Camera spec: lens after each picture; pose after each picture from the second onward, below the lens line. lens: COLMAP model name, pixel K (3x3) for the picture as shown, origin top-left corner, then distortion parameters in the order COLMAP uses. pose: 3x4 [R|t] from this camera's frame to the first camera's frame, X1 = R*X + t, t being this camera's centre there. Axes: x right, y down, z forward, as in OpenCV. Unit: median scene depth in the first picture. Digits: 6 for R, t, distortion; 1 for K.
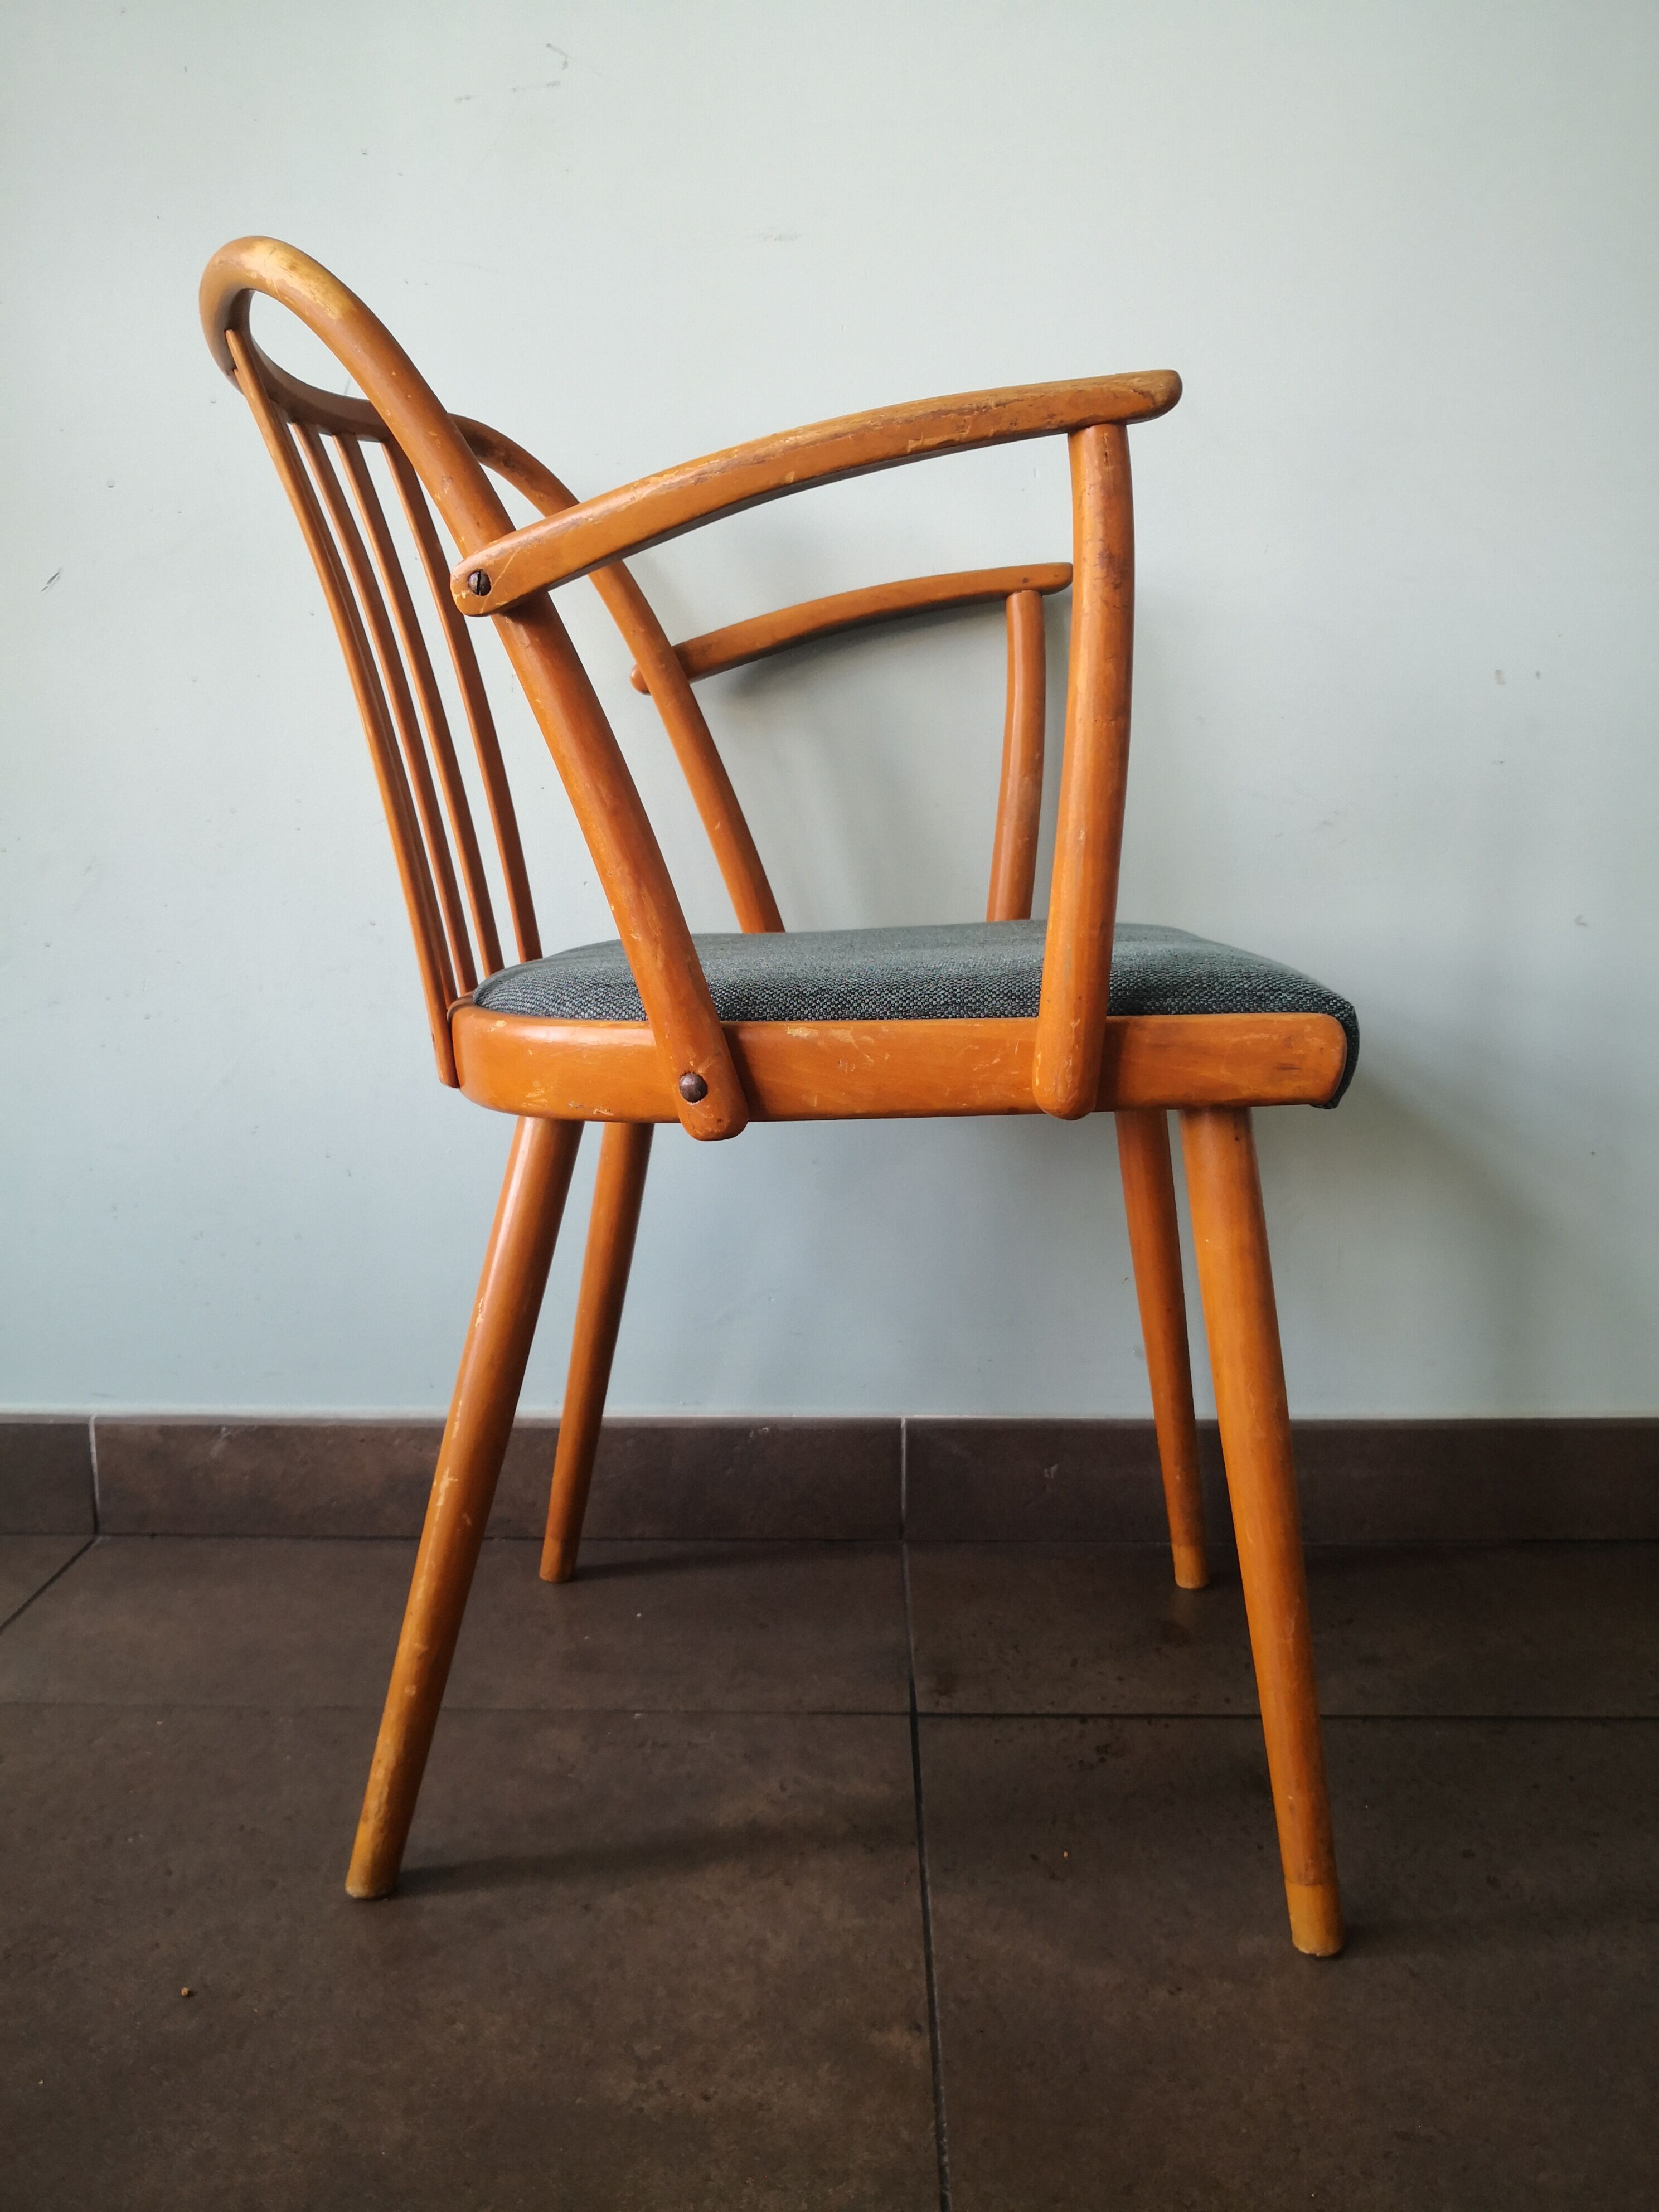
lens RADIAL K [[1815.4, 0, 823.7], [0, 1815.4, 1105.3], [0, 0, 1]] dist [-0.010503, -0.014196]
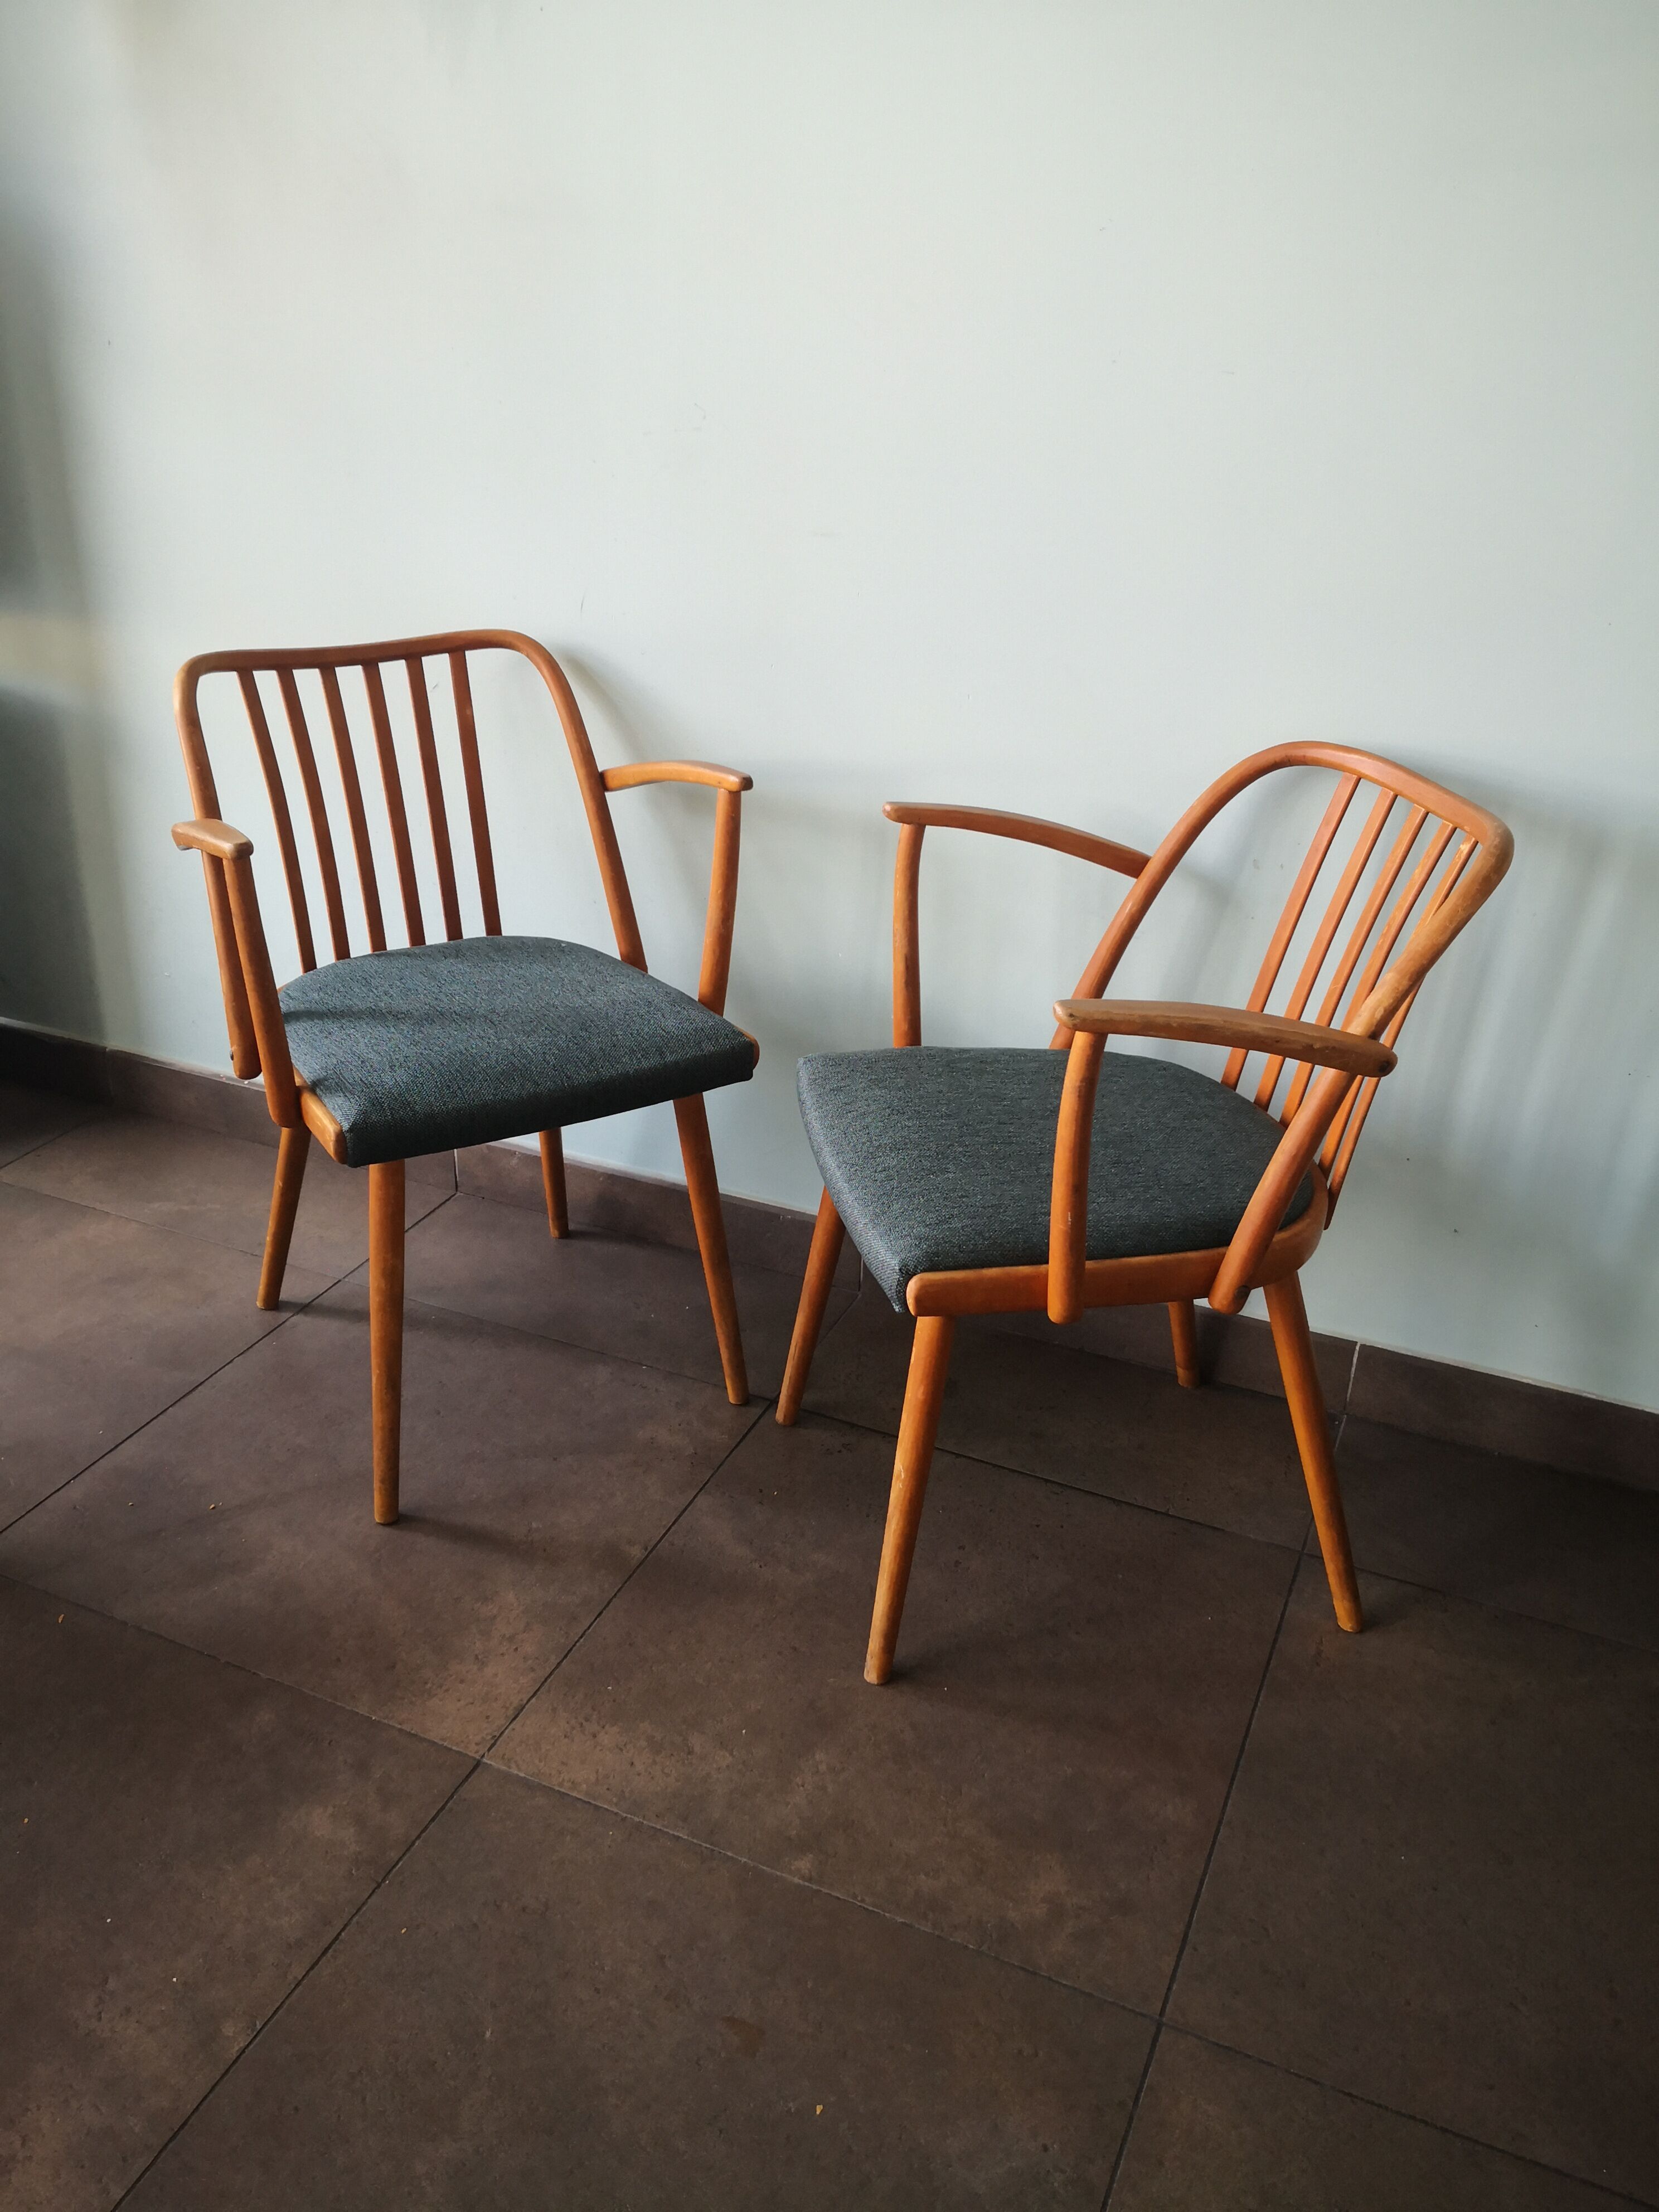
lens RADIAL K [[1814.2, 0, 821.8], [0, 1814.2, 1089.6], [0, 0, 1]] dist [0.010359, -0.040645]
pose [[0.922546, 0.189766, -0.336003, 0.824010], [-0.090288, 0.952708, 0.290166, -0.654682], [0.375176, -0.237354, 0.896050, -0.751208]]
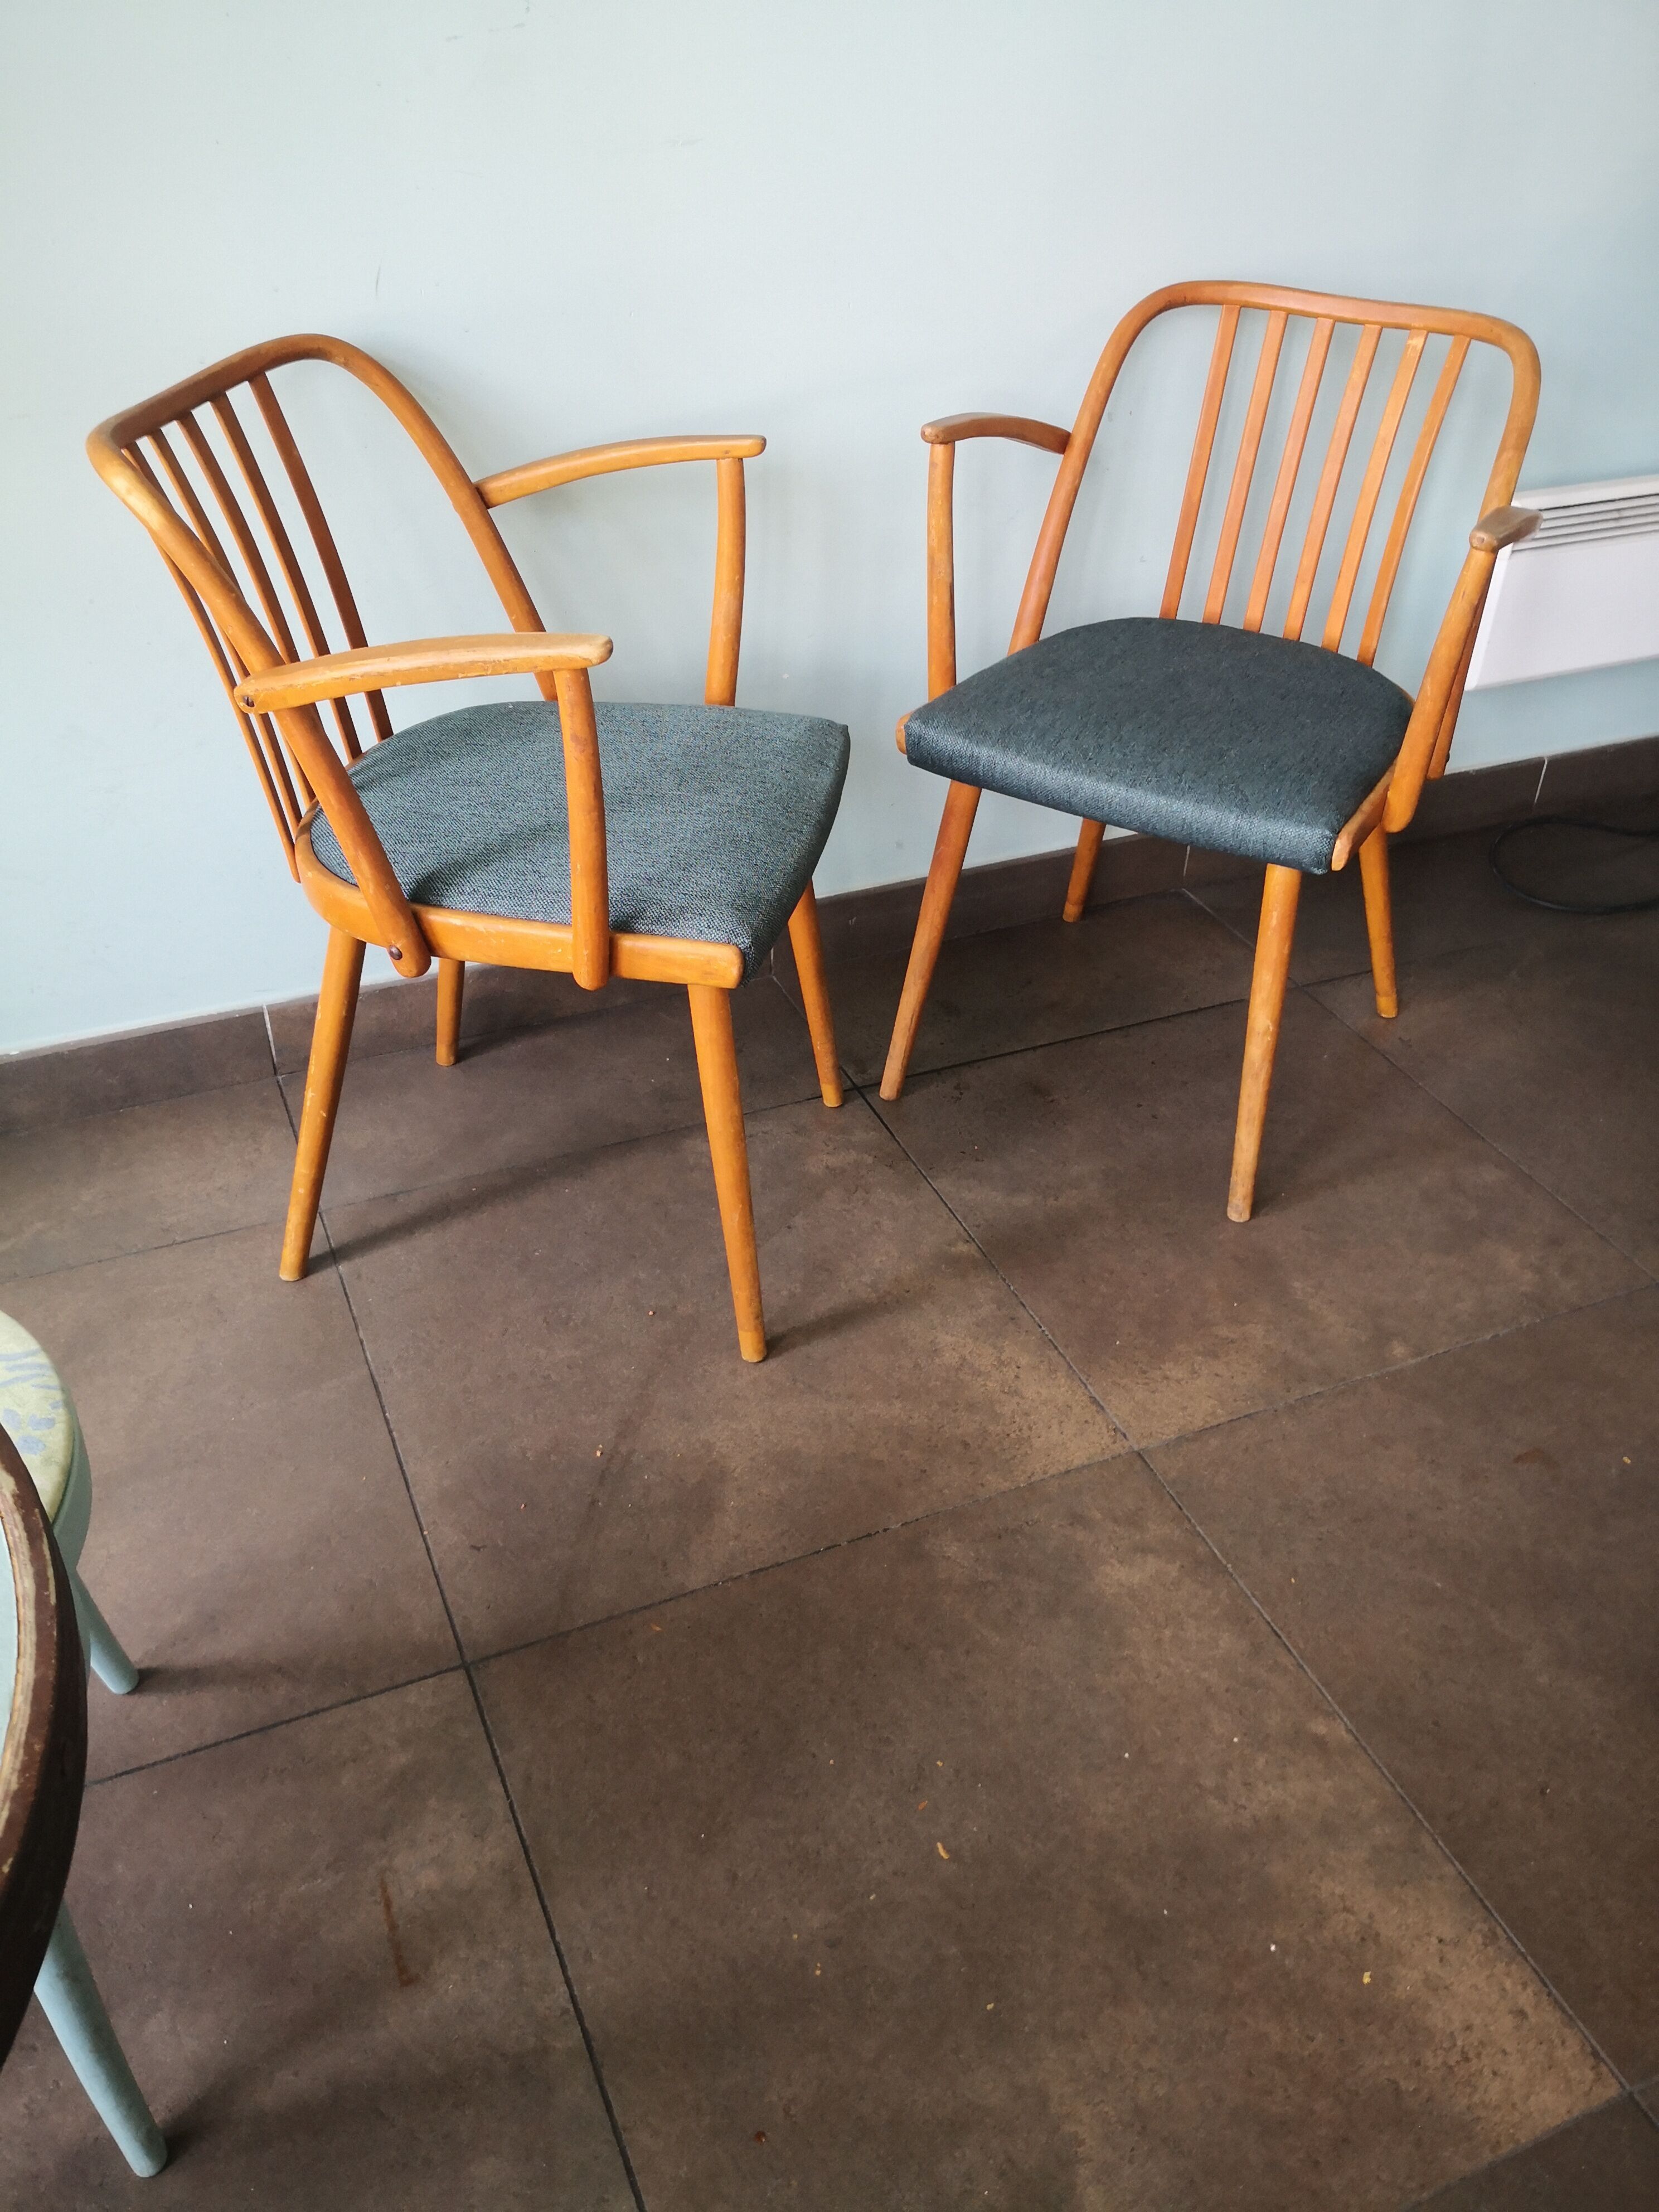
lens RADIAL K [[1805.9, 0, 827.1], [0, 1805.9, 1106.9], [0, 0, 1]] dist [0.071265, -0.229499]
pose [[0.910494, -0.221730, 0.349052, -0.779768], [0.039036, 0.886408, 0.461256, -0.630057], [-0.411677, -0.406345, 0.815724, -0.647570]]
